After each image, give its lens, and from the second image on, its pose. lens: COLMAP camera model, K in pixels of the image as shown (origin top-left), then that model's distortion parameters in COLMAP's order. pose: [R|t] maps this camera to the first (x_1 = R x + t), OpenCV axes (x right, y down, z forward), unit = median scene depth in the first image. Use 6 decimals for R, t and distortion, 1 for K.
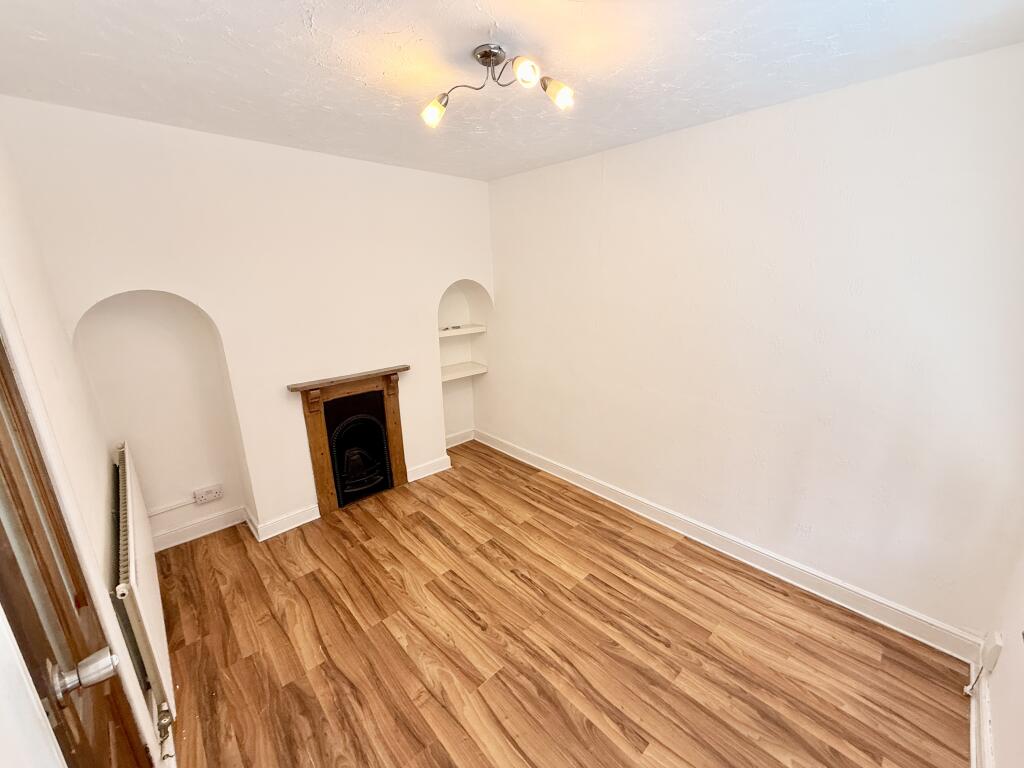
lens RADIAL K [[409.7, 0, 509.7], [0, 409.7, 382.8], [0, 0, 1]] dist [-0.000867, 0.000190]
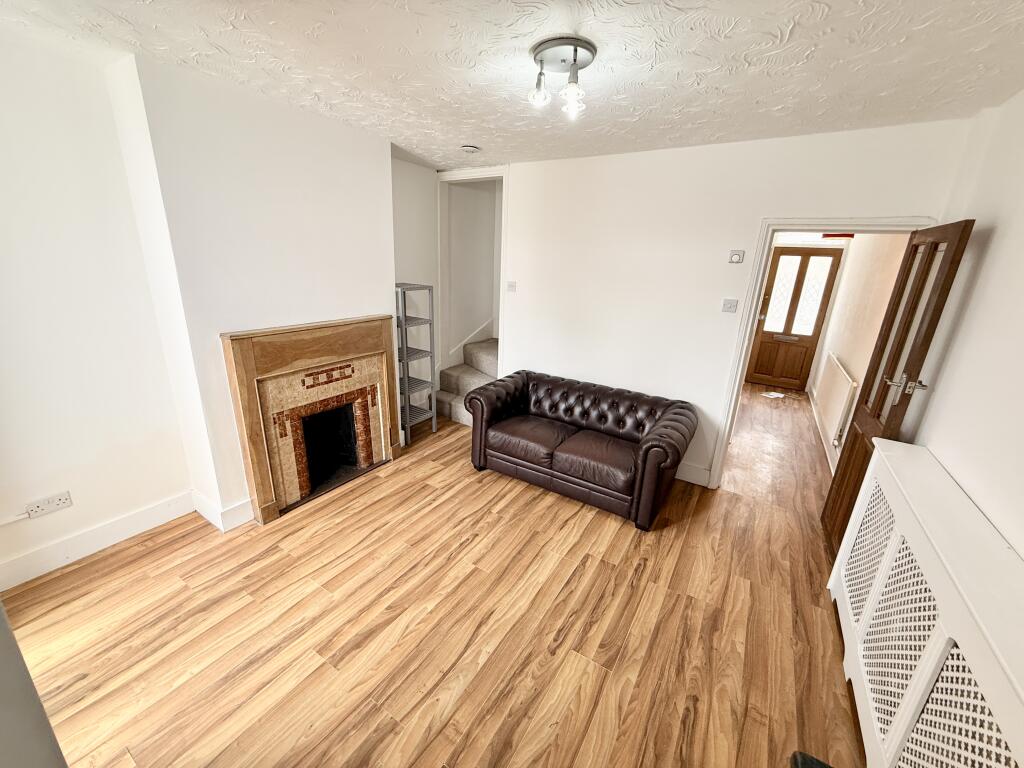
lens RADIAL K [[409.7, 0, 509.7], [0, 409.7, 382.8], [0, 0, 1]] dist [-0.000867, 0.000190]
pose [[-0.257108, -0.270336, 0.927800, -0.550868], [0.214984, 0.920017, 0.327644, -0.263612], [-0.942166, 0.283702, -0.178426, 1.106360]]
